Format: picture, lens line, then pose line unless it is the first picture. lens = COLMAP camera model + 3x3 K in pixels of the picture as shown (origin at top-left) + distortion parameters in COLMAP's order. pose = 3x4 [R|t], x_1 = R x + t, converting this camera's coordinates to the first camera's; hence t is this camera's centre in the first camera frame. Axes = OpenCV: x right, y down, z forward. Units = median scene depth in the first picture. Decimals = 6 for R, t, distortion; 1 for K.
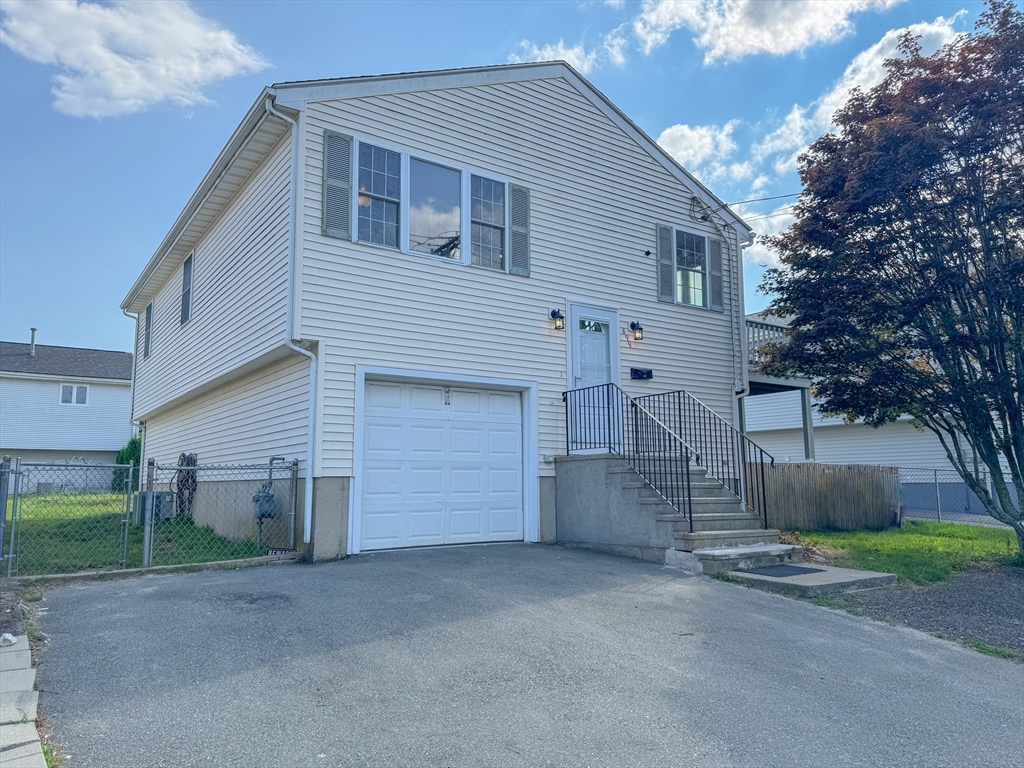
lens RADIAL K [[737.8, 0, 505.6], [0, 737.8, 383.0], [0, 0, 1]] dist [0.007997, -0.009619]
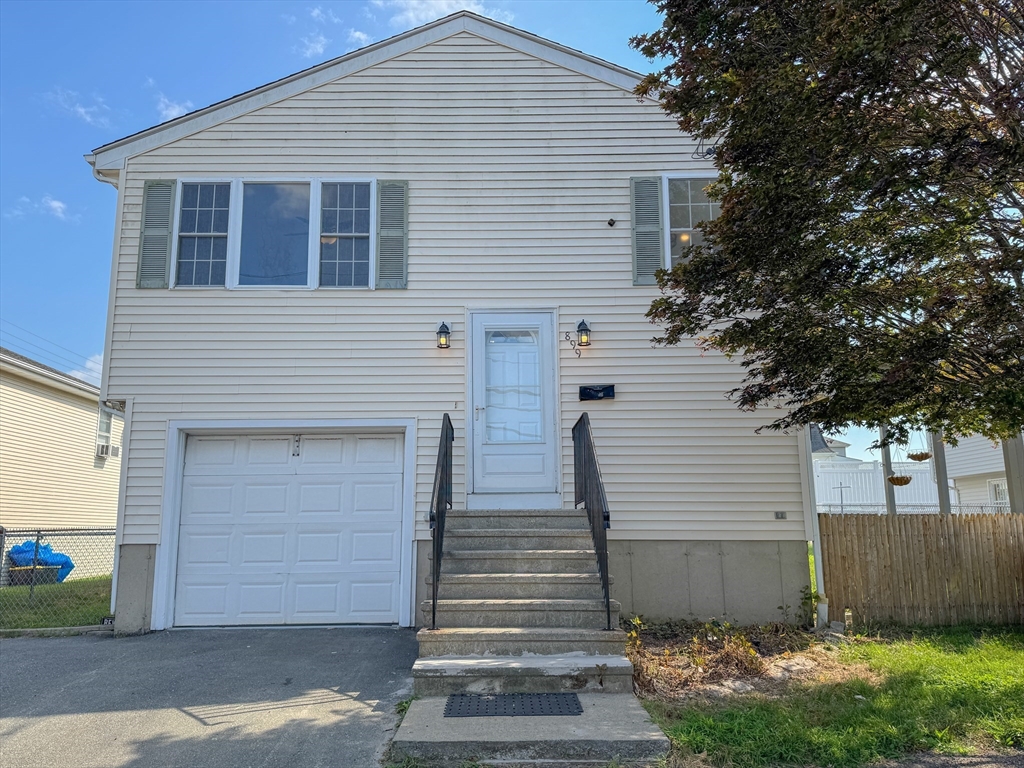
lens RADIAL K [[737.8, 0, 495.2], [0, 737.8, 413.2], [0, 0, 1]] dist [0.007997, -0.009619]
pose [[0.820610, -0.104536, -0.561847, 0.601652], [0.081904, 0.994492, -0.065406, 0.055191], [0.565590, 0.007655, 0.824651, 0.440224]]
